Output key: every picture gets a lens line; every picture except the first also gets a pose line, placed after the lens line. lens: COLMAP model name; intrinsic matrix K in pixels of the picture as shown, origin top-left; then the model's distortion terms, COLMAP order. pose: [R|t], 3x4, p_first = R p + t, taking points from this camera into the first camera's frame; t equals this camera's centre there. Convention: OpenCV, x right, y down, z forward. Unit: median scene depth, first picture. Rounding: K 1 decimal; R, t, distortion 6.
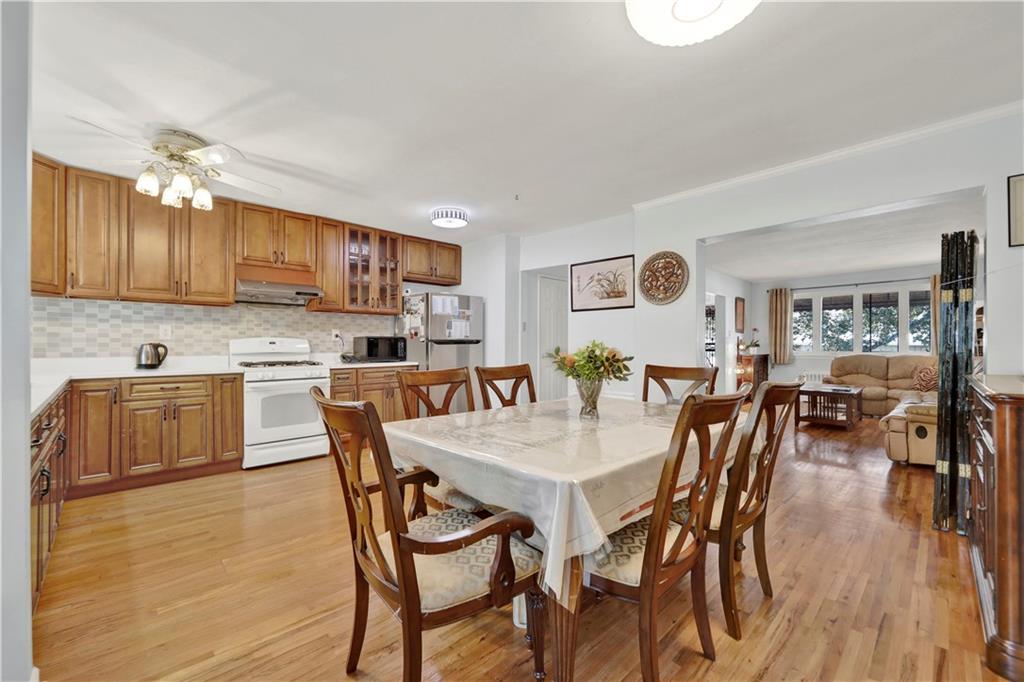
lens RADIAL K [[421.2, 0, 469.1], [0, 421.2, 343.6], [0, 0, 1]] dist [-0.000834, -0.000049]
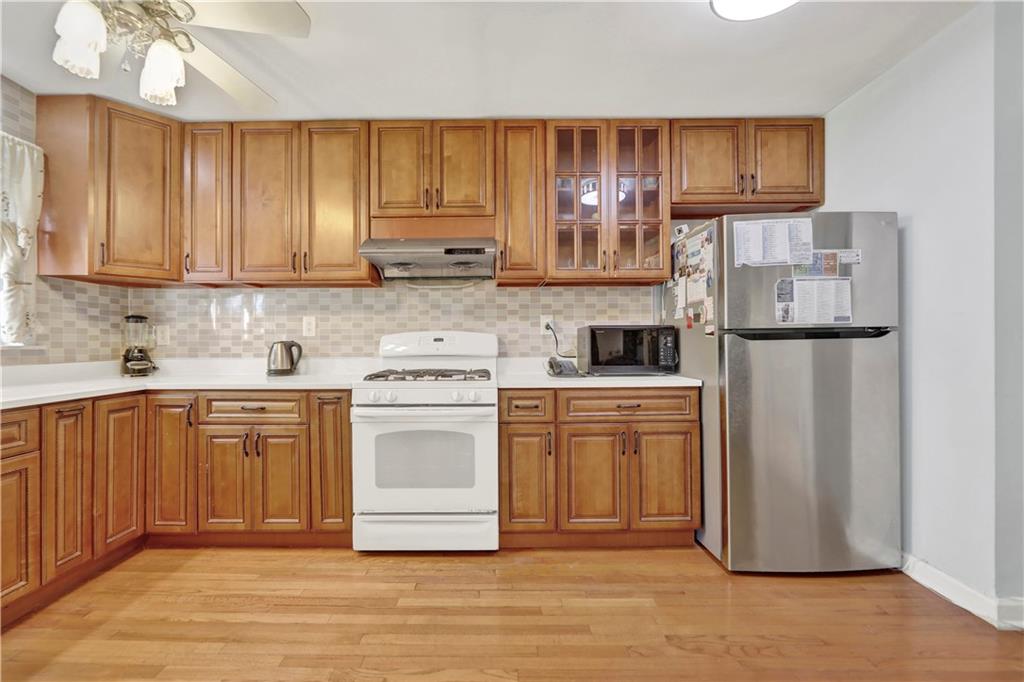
lens RADIAL K [[415.6, 0, 490.9], [0, 415.6, 339.1], [0, 0, 1]] dist [-0.006331, 0.000129]
pose [[0.750832, -0.010664, -0.660407, 0.003152], [0.006760, 0.999941, -0.008460, 0.003490], [0.660459, 0.001888, 0.750860, 0.594386]]
